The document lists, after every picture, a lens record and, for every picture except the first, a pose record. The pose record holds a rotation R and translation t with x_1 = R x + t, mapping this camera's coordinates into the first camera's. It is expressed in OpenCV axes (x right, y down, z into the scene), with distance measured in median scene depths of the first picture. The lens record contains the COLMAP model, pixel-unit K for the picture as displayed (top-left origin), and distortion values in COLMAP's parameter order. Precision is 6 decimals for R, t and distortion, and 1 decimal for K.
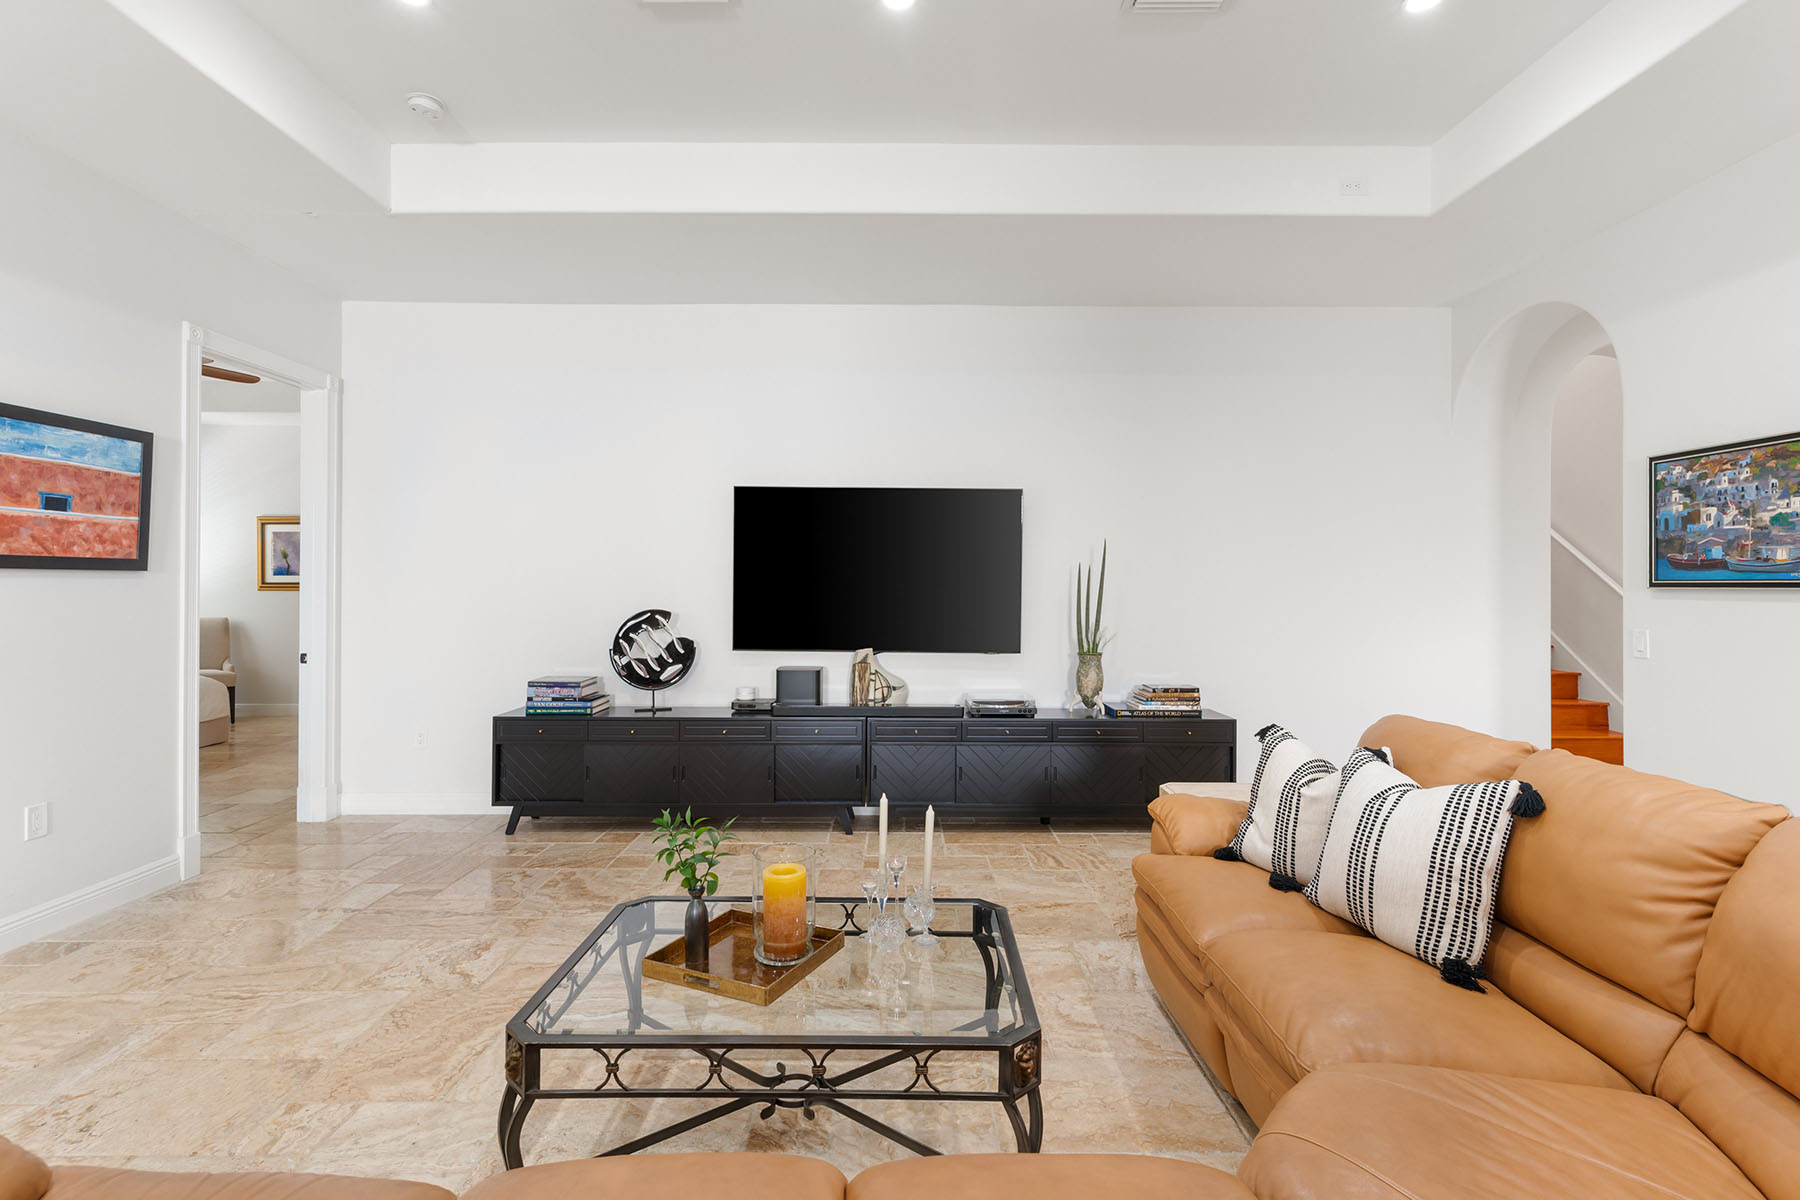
lens RADIAL K [[856.6, 0, 913.6], [0, 856.6, 574.9], [0, 0, 1]] dist [0.005583, -0.000242]
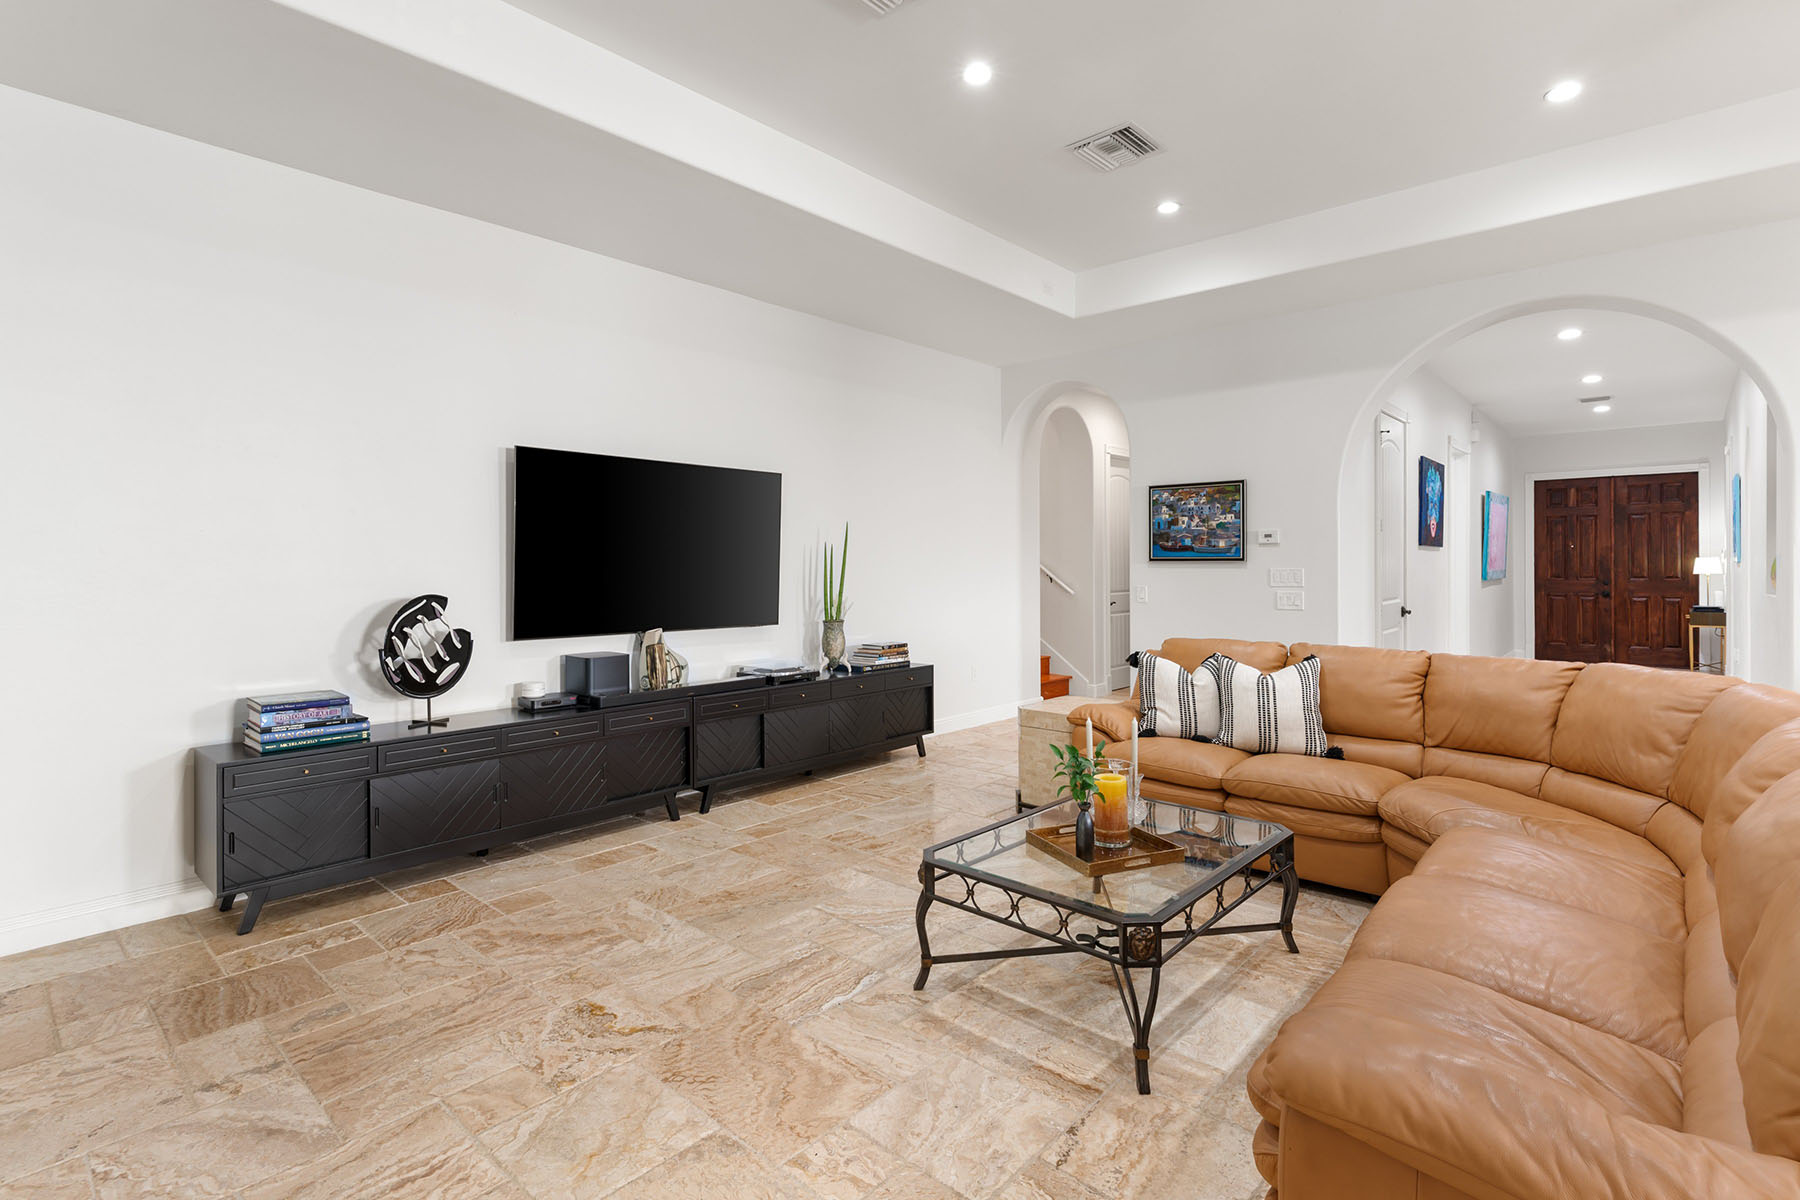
lens RADIAL K [[856.6, 0, 900.1], [0, 856.6, 559.7], [0, 0, 1]] dist [0.005583, -0.000242]
pose [[0.676401, -0.001723, 0.736531, -0.597633], [-0.003372, 0.999980, 0.005437, 0.002855], [-0.736526, -0.006161, 0.676382, 0.158791]]
